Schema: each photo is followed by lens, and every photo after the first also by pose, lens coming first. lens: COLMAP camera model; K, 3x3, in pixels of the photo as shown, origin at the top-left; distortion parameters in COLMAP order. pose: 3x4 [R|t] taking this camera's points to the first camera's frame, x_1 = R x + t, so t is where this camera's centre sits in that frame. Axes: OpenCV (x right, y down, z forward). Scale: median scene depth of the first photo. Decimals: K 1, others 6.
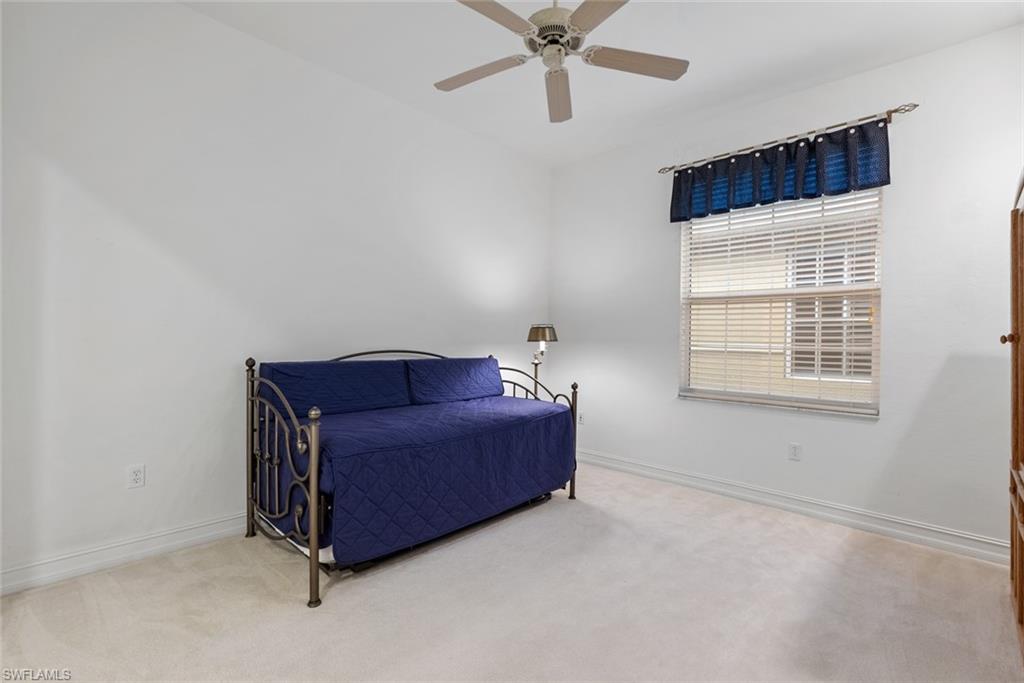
lens RADIAL K [[451.9, 0, 509.8], [0, 451.9, 344.1], [0, 0, 1]] dist [-0.000465, -0.000035]
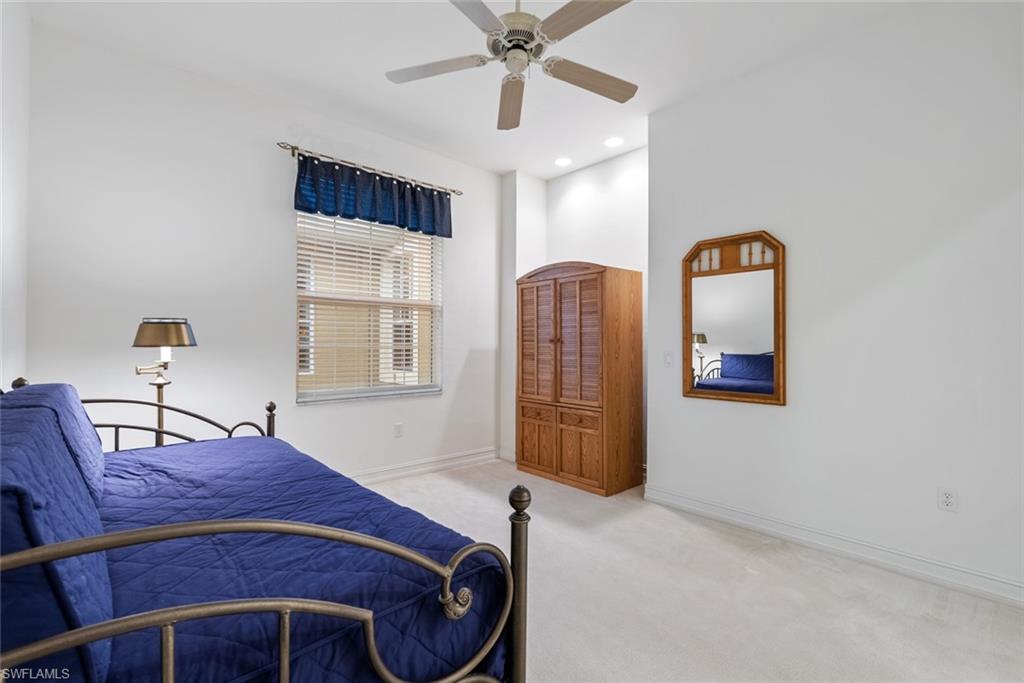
lens RADIAL K [[451.9, 0, 509.8], [0, 451.9, 344.1], [0, 0, 1]] dist [-0.000465, -0.000035]
pose [[0.090168, -0.020187, 0.995722, -0.543876], [0.003837, 0.999794, 0.019922, -0.021536], [-0.995919, 0.002025, 0.090227, 0.547118]]
